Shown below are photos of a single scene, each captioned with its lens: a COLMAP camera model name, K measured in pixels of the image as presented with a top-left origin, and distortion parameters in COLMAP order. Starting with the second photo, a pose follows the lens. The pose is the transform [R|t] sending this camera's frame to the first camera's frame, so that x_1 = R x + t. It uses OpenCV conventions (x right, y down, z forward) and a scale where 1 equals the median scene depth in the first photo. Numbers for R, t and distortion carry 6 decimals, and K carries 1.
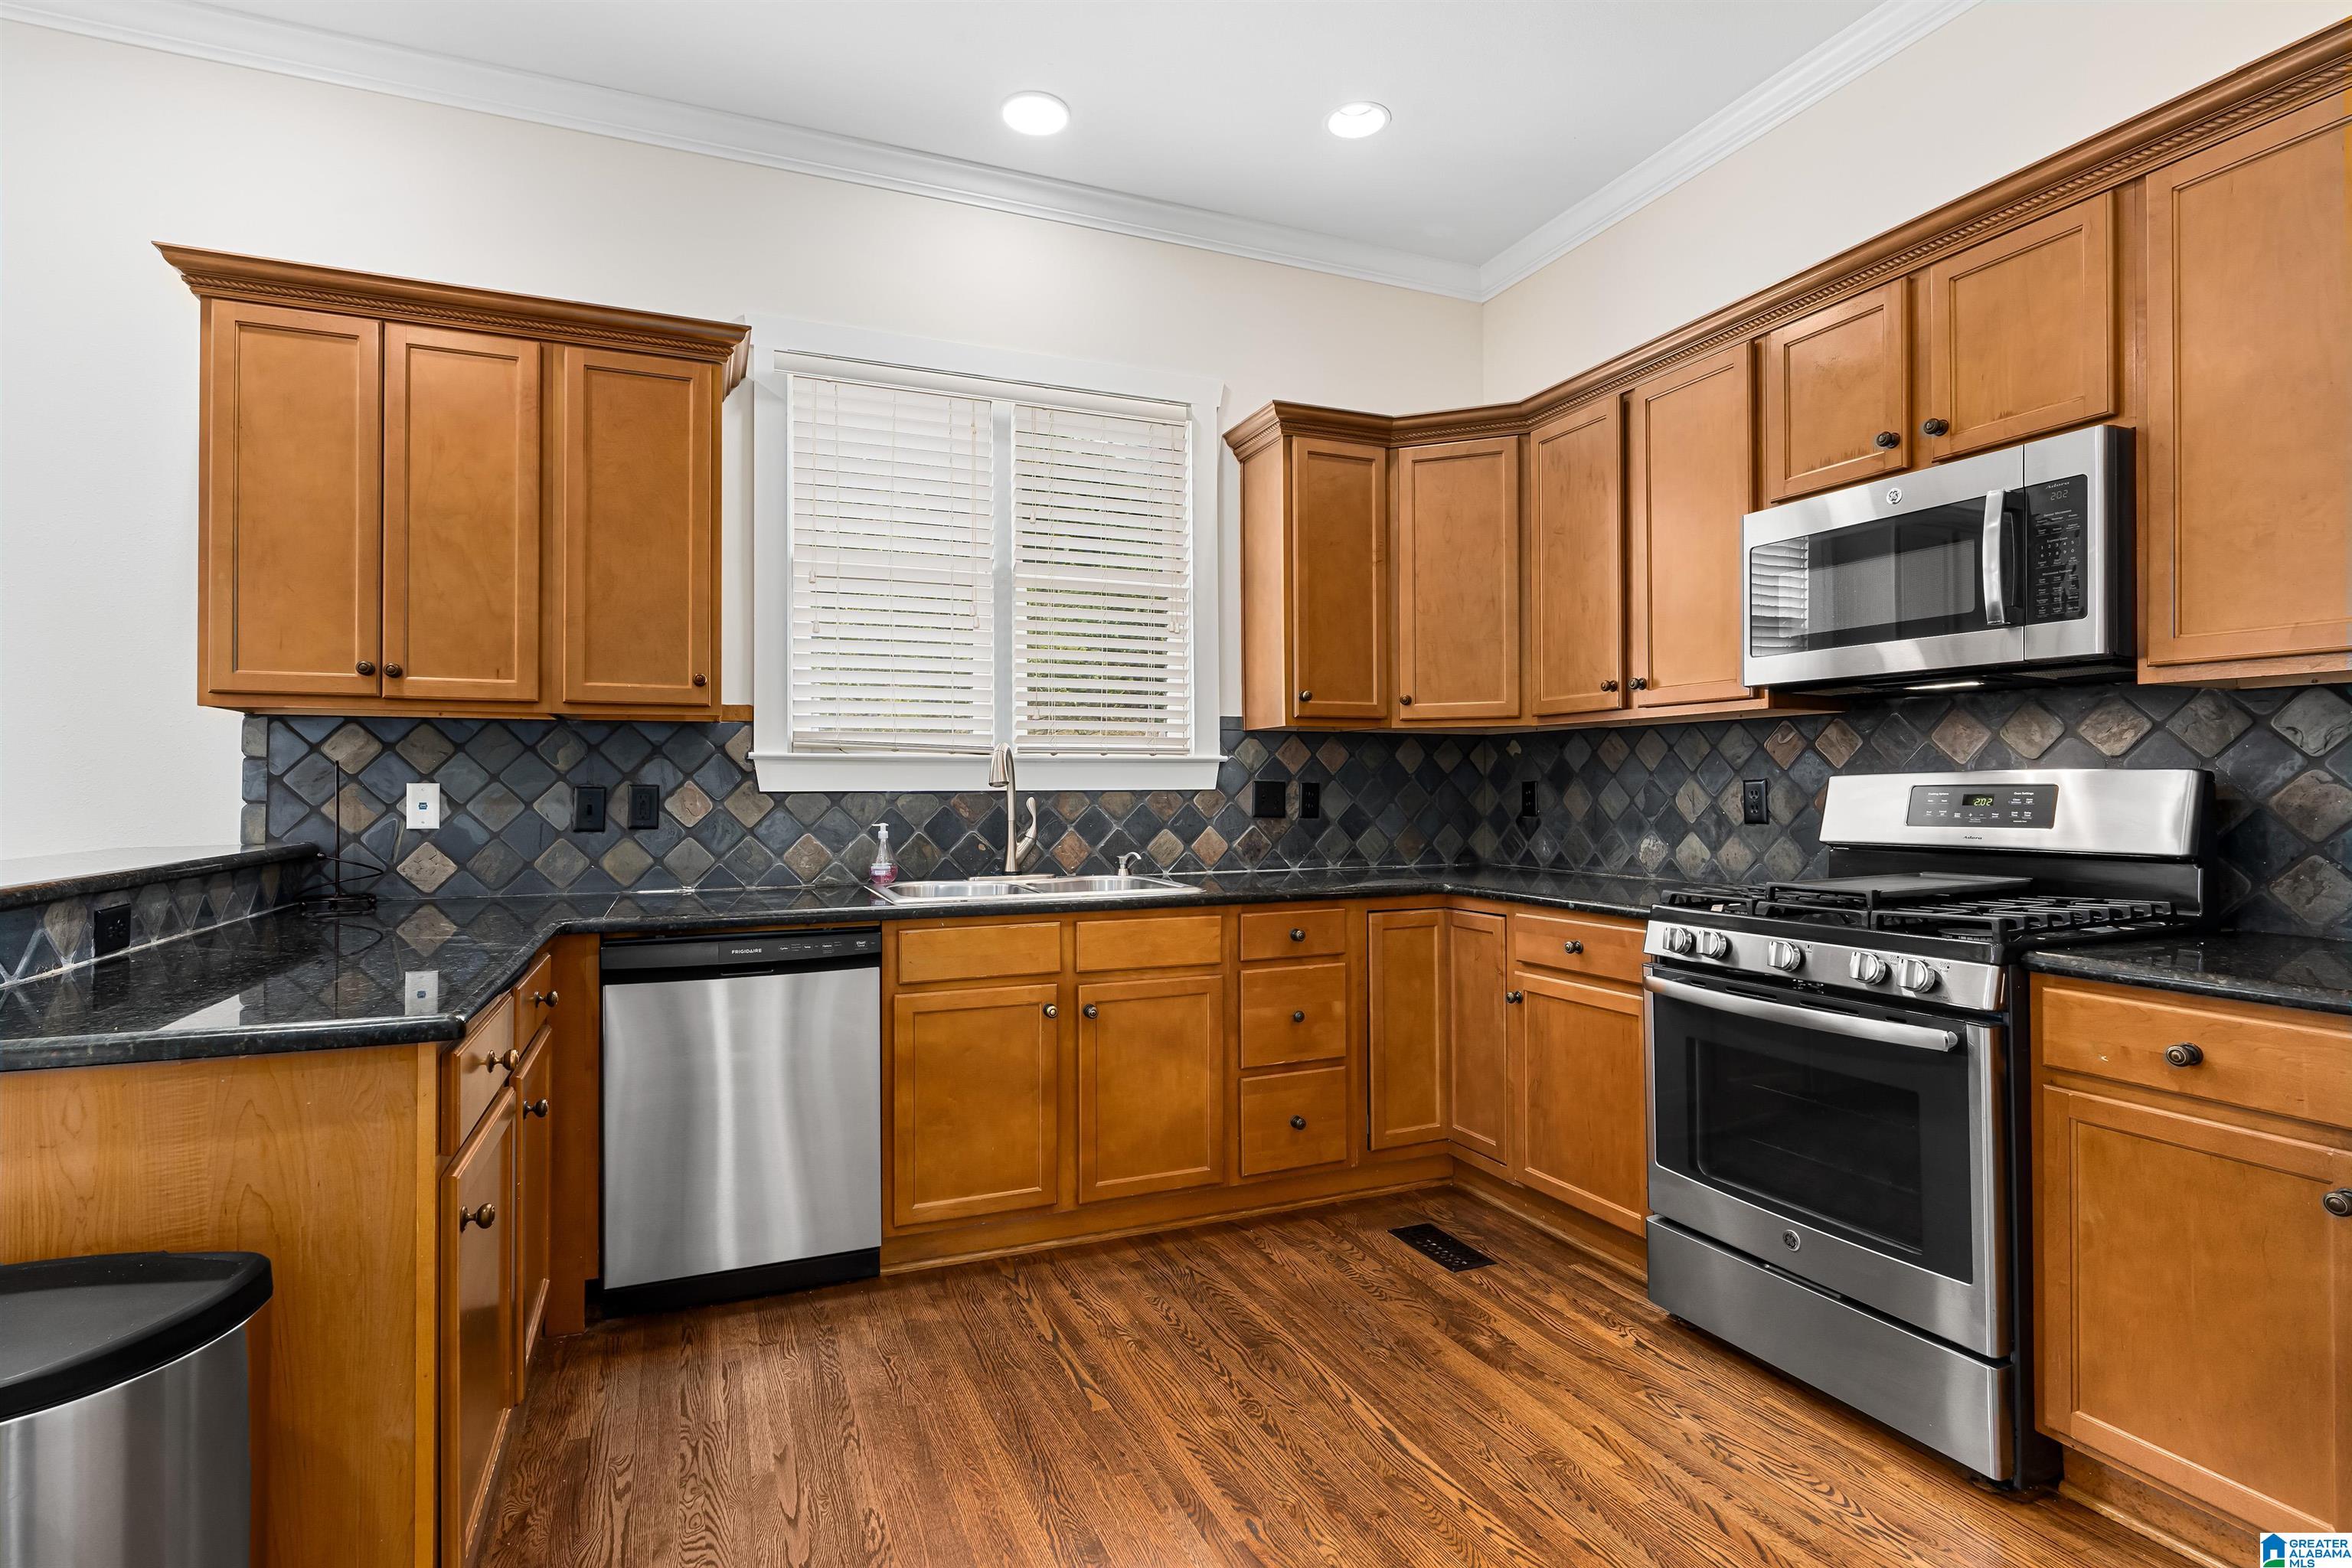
lens RADIAL K [[1155.7, 0, 1172.9], [0, 1155.7, 783.4], [0, 0, 1]] dist [0.003823, 0.000170]
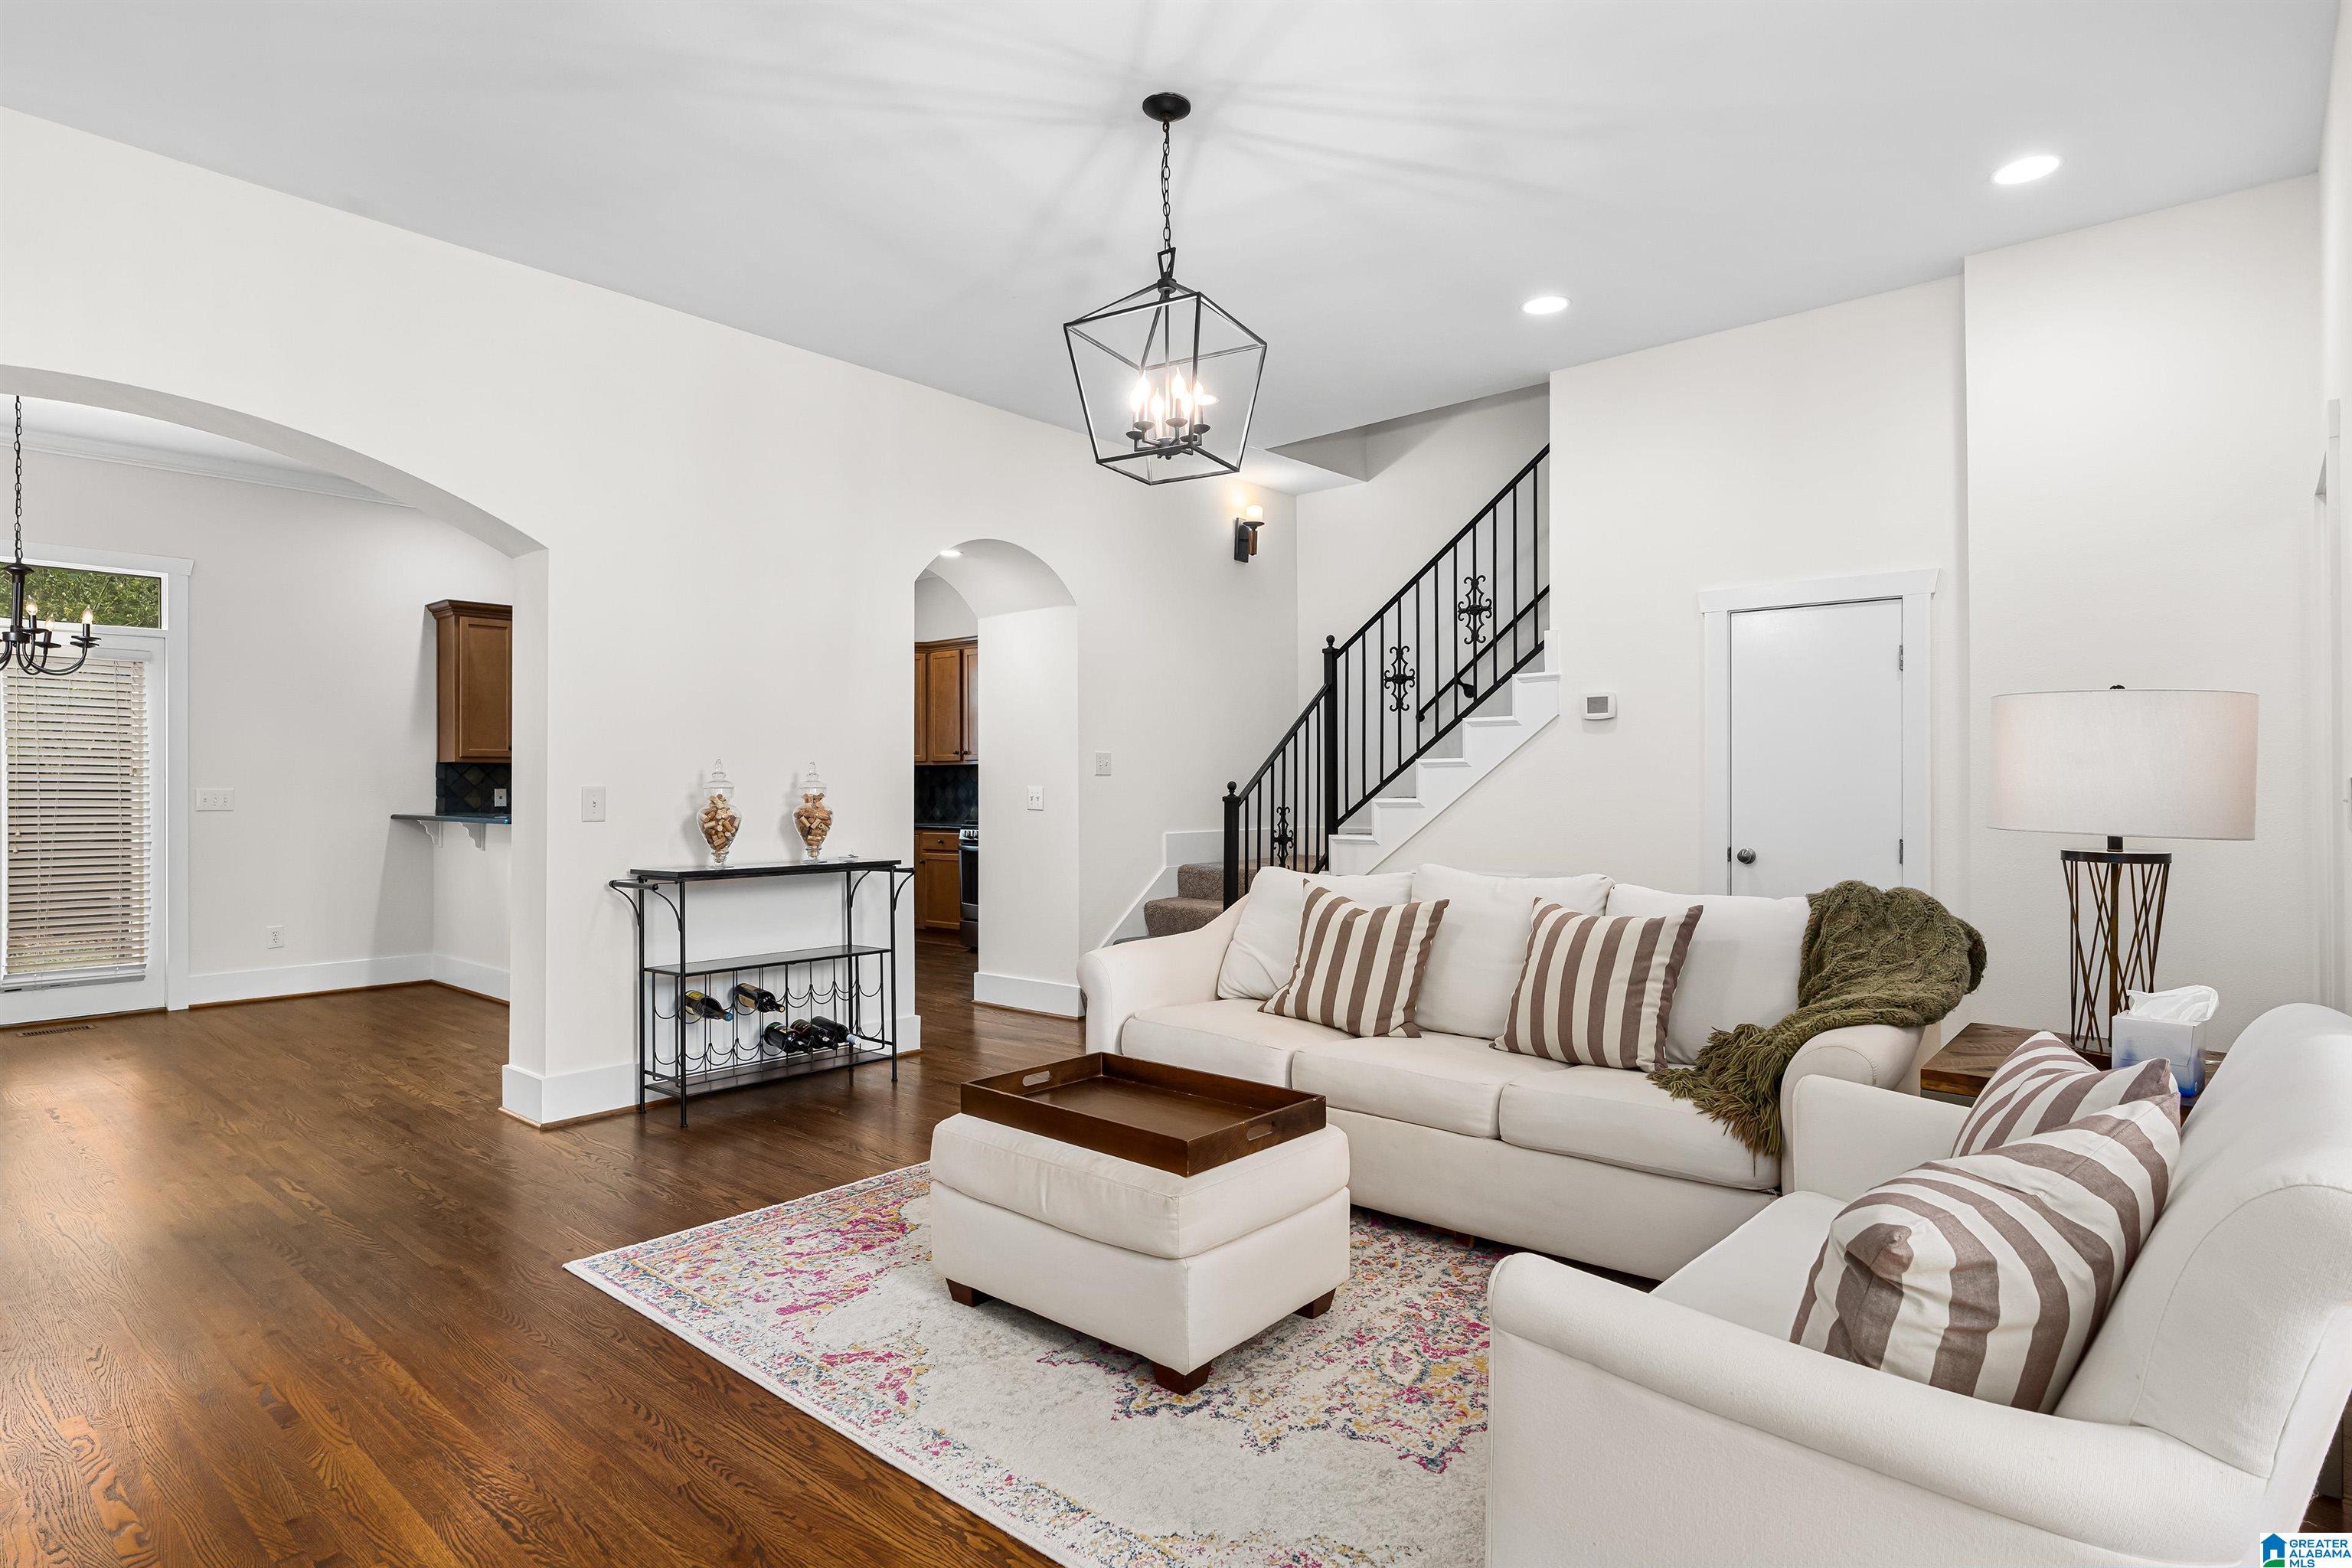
lens RADIAL K [[1249.0, 0, 1177.1], [0, 1249.0, 784.8], [0, 0, 1]] dist [-0.000059, -0.000052]
pose [[0.897457, -0.001960, 0.441097, -0.474575], [-0.000174, 0.999988, 0.004798, -0.020110], [-0.441102, -0.004383, 0.897446, -1.935048]]
